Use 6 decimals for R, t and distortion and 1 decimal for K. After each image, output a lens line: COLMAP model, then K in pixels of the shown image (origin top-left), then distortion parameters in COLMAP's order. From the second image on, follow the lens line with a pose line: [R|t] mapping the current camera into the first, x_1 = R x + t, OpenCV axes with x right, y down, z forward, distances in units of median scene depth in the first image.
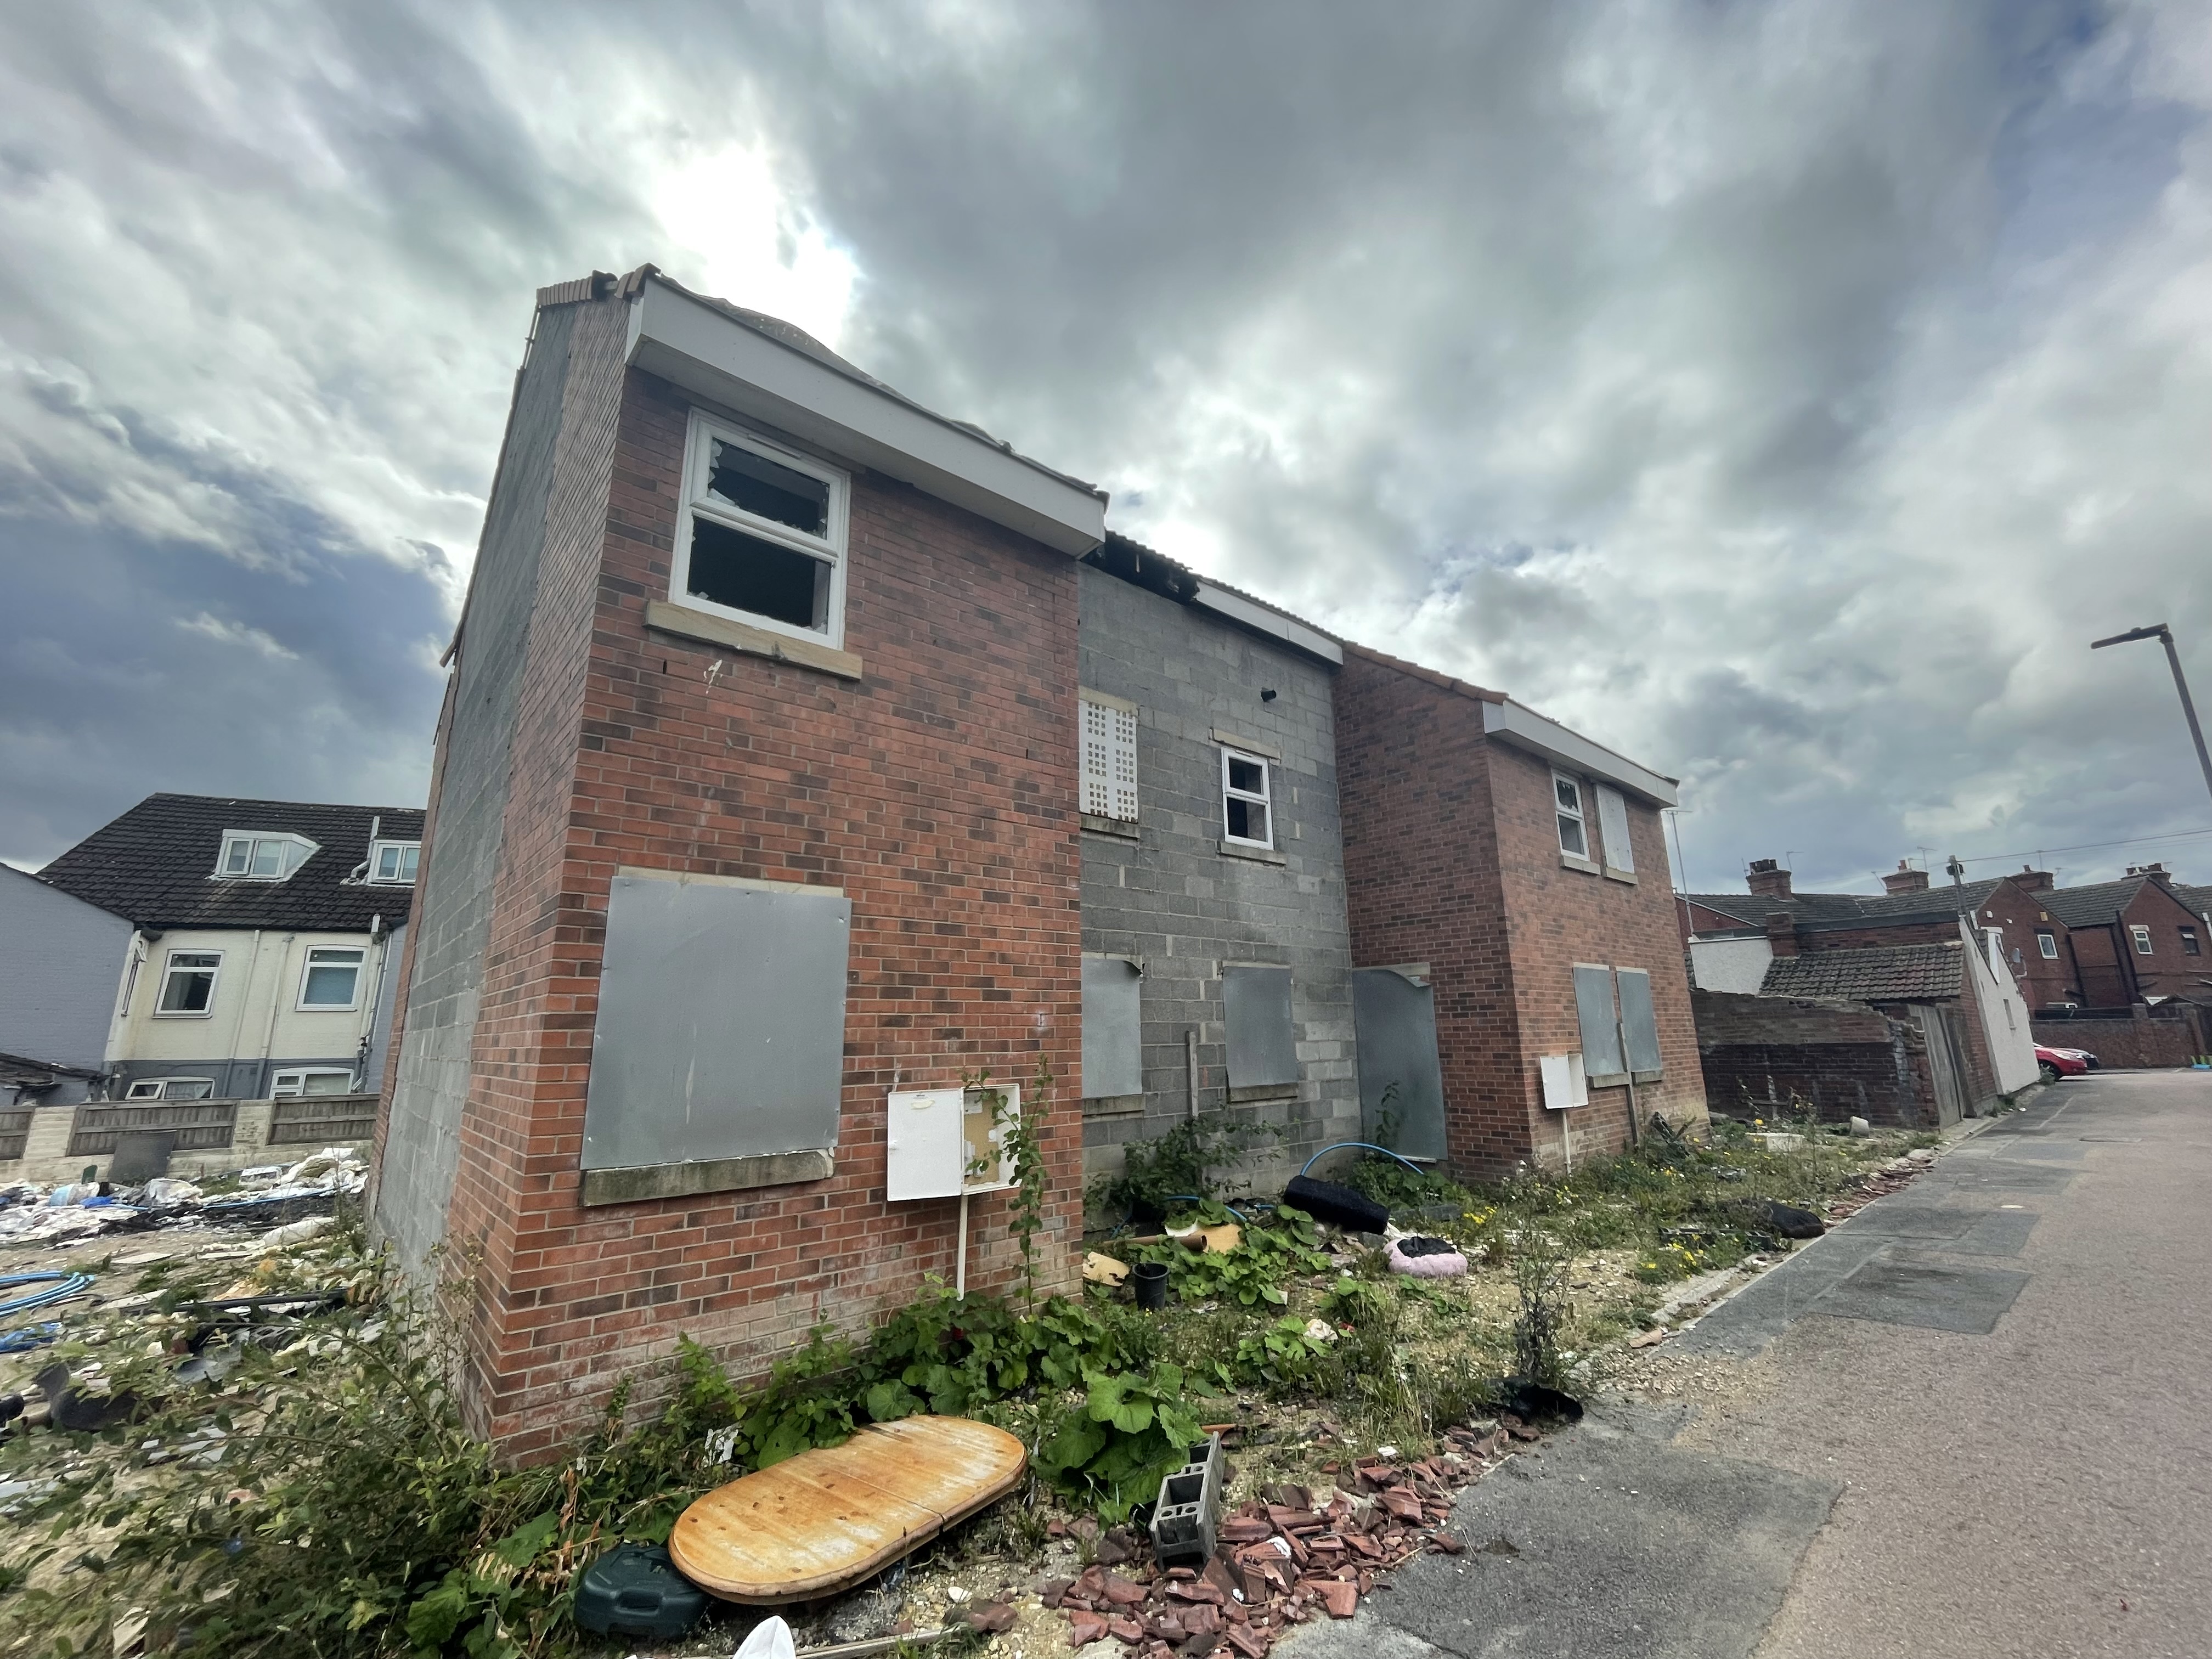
lens RADIAL K [[892.1, 0, 1105.3], [0, 892.1, 816.4], [0, 0, 1]] dist [-0.002167, 0.000533]
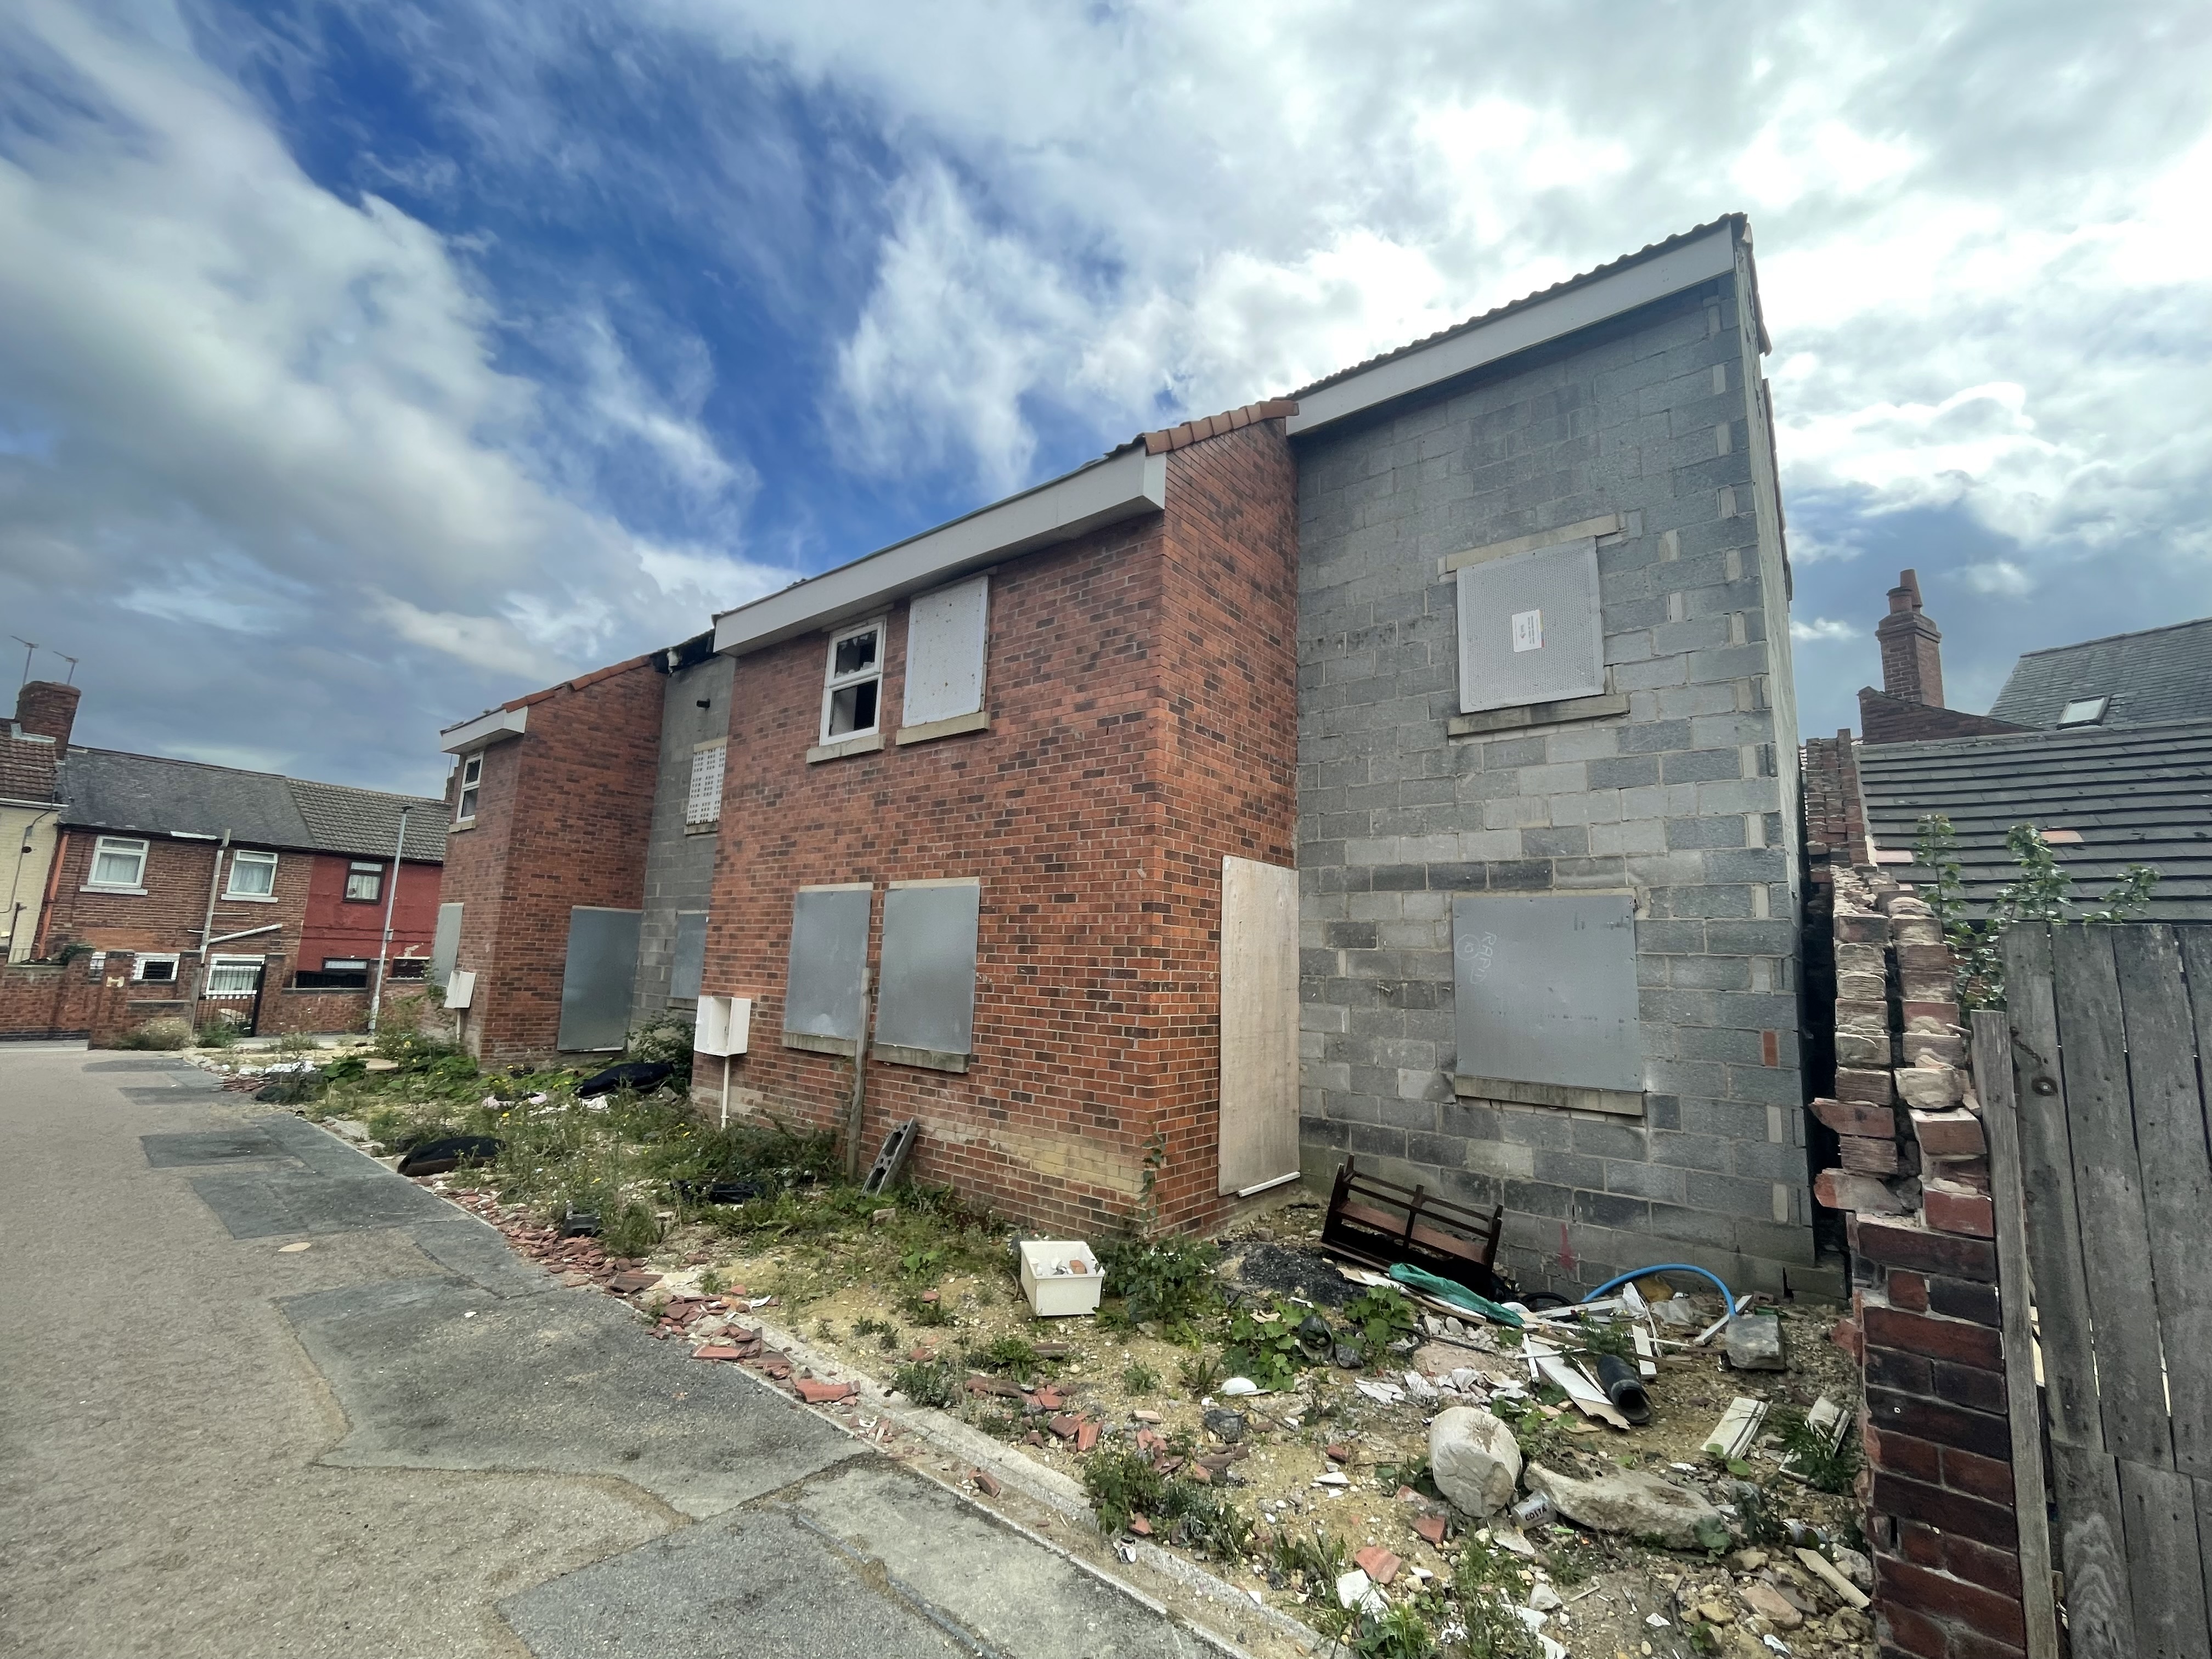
lens RADIAL K [[892.1, 0, 1105.0], [0, 892.1, 841.5], [0, 0, 1]] dist [-0.002167, 0.000533]
pose [[0.159982, -0.139885, -0.977158, 1.357140], [0.179063, 0.977598, -0.110631, 0.263682], [0.970743, -0.157274, 0.181446, 1.145079]]
